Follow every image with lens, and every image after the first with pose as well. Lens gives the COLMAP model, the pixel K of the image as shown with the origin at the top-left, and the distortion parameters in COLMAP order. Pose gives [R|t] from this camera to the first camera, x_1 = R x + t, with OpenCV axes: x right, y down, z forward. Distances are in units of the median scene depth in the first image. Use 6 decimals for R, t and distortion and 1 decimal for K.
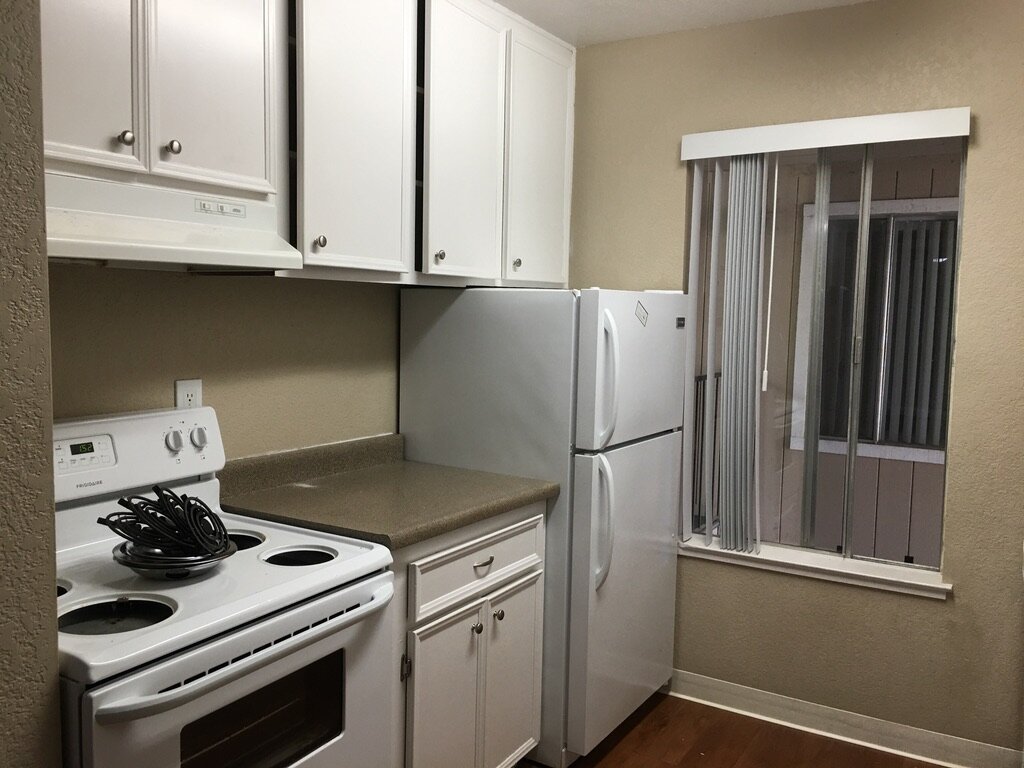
lens RADIAL K [[863.4, 0, 507.6], [0, 863.4, 383.7], [0, 0, 1]] dist [0.010028, -0.016215]
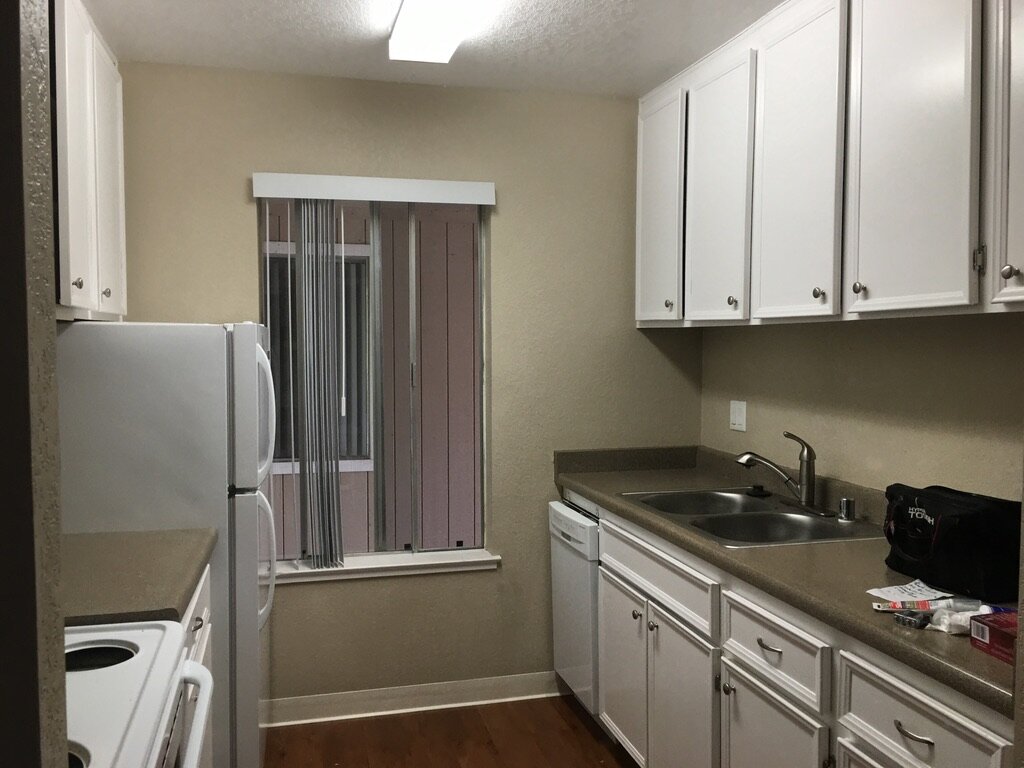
lens RADIAL K [[863.4, 0, 507.8], [0, 863.4, 381.9], [0, 0, 1]] dist [0.010028, -0.016215]
pose [[0.685845, -0.049189, 0.726083, -0.358638], [0.073976, 0.997257, -0.002316, -0.016645], [-0.723978, 0.055301, 0.687603, 0.097954]]
